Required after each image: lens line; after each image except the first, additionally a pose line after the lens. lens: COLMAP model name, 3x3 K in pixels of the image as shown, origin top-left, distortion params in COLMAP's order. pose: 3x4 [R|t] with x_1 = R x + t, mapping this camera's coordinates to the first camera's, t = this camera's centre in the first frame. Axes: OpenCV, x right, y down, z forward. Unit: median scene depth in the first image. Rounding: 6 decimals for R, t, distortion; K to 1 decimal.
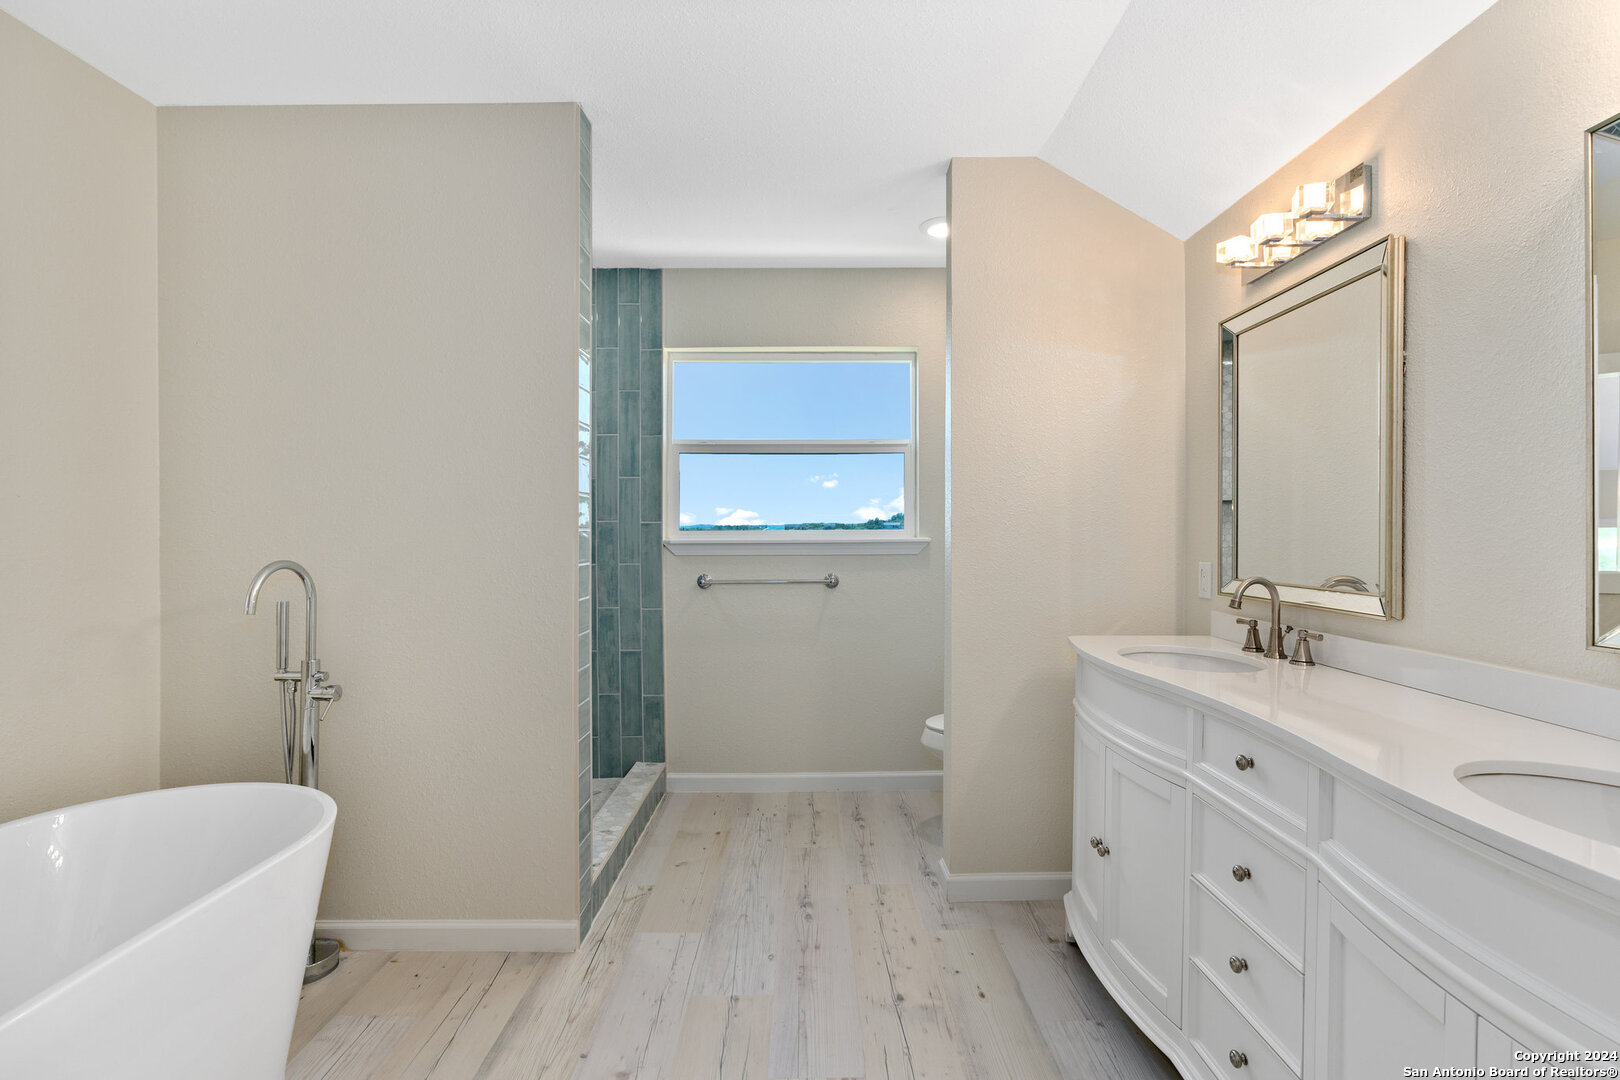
lens RADIAL K [[739.7, 0, 810.0], [0, 739.7, 540.0], [0, 0, 1]] dist [-0.003606, 0.000451]
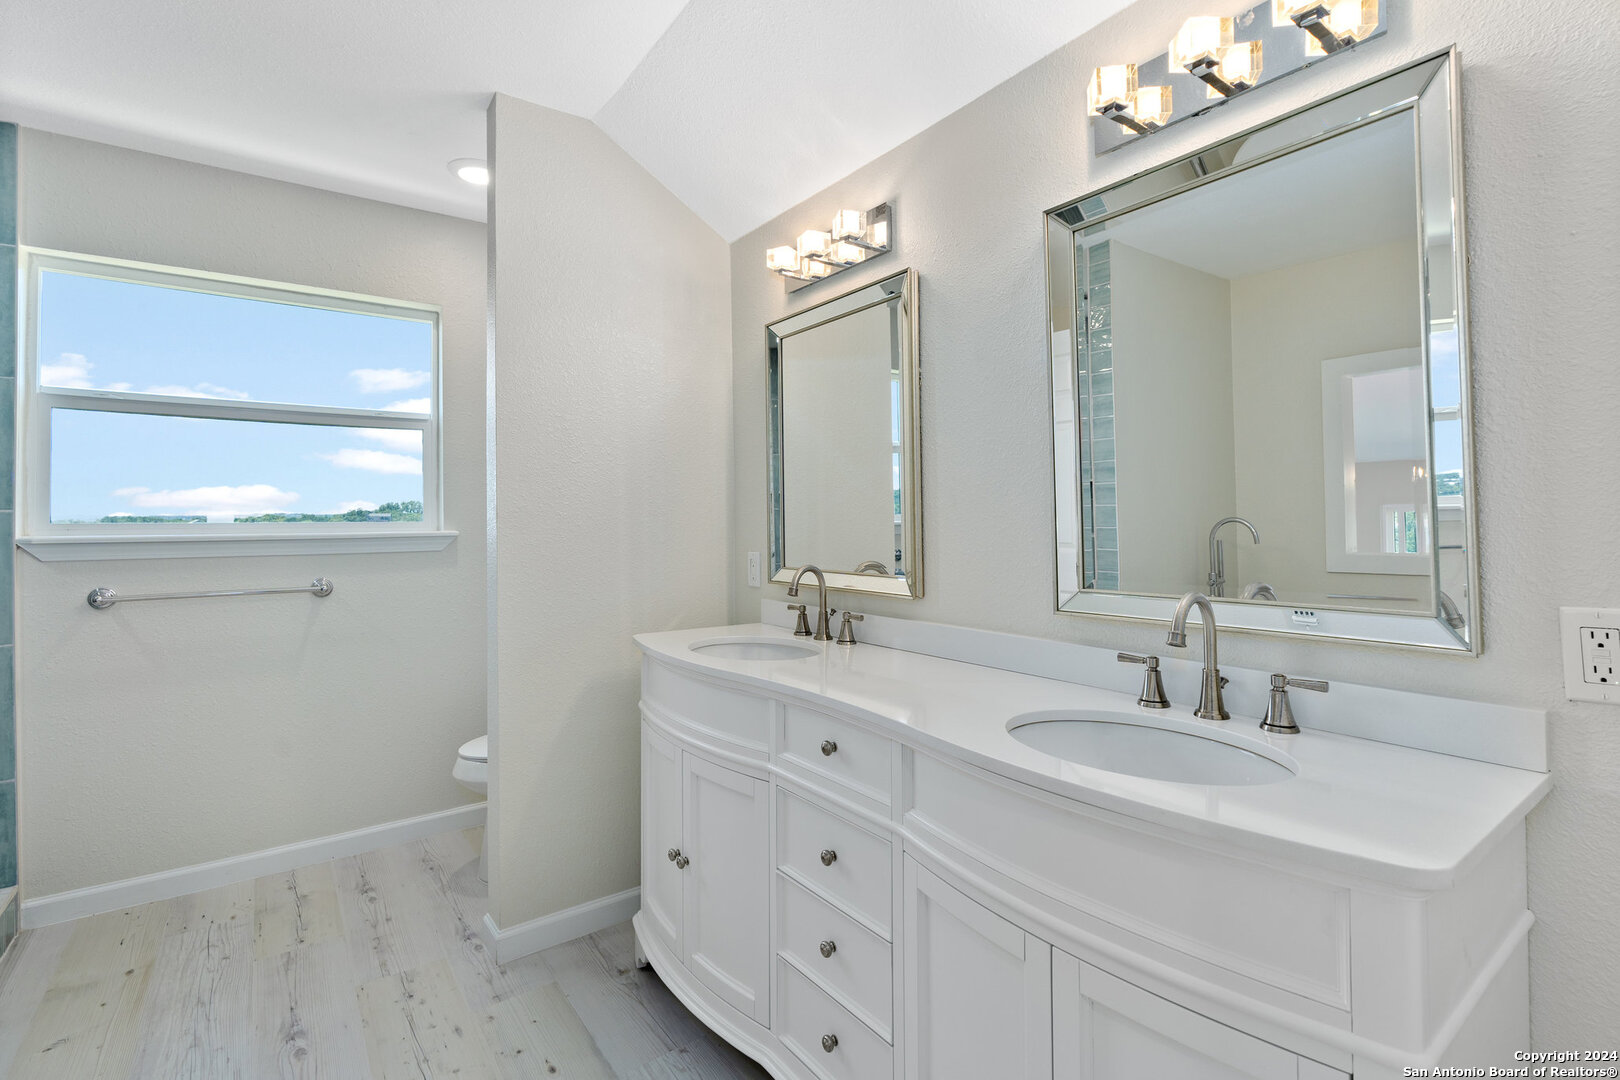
lens RADIAL K [[757.7, 0, 802.1], [0, 757.7, 515.0], [0, 0, 1]] dist [-0.009289, 0.004018]
pose [[0.814206, 0.002997, 0.580569, -0.033420], [0.010333, 0.999753, -0.019652, -0.000873], [-0.580484, 0.021999, 0.813974, 0.098789]]
